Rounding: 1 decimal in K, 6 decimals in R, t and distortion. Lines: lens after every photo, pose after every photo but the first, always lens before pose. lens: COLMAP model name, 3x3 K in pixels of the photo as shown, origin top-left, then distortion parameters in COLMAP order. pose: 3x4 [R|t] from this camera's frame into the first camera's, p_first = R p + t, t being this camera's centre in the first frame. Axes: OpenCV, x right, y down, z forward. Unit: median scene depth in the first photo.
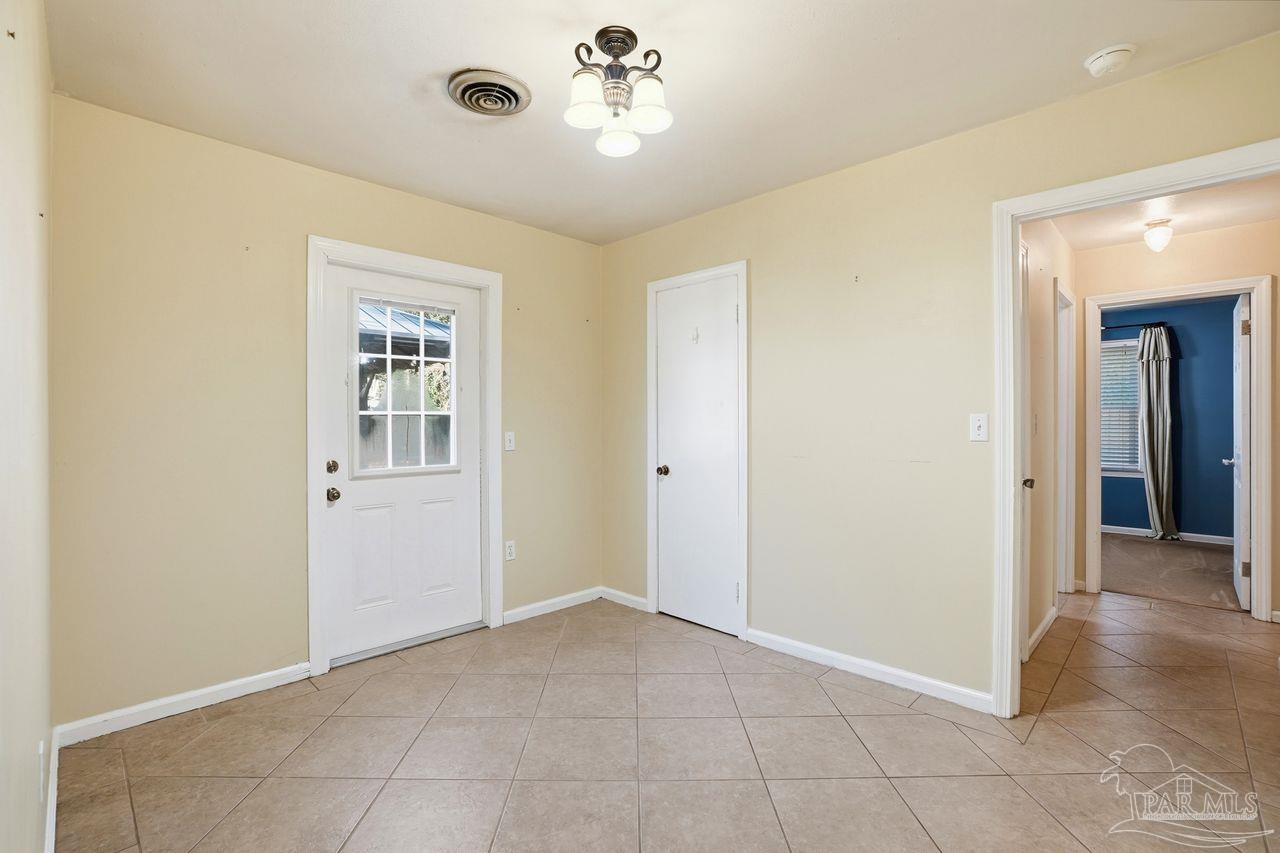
lens RADIAL K [[575.4, 0, 642.2], [0, 575.4, 423.5], [0, 0, 1]] dist [-0.047897, 0.011807]
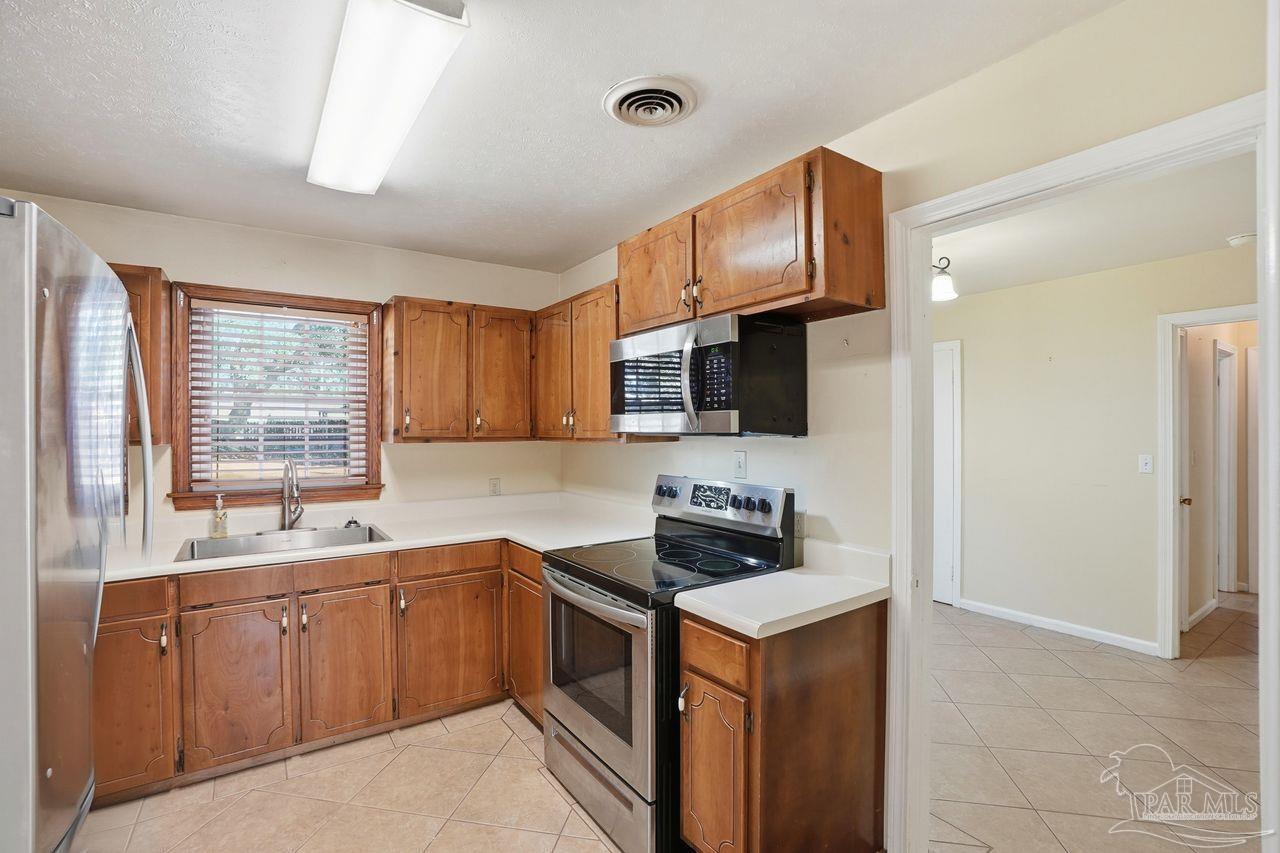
lens RADIAL K [[575.4, 0, 626.6], [0, 575.4, 424.5], [0, 0, 1]] dist [-0.047897, 0.011807]
pose [[0.978036, -0.000123, -0.208438, -0.311631], [-0.001350, 0.999975, -0.006926, -0.059170], [0.208434, 0.007055, 0.978011, -0.510564]]
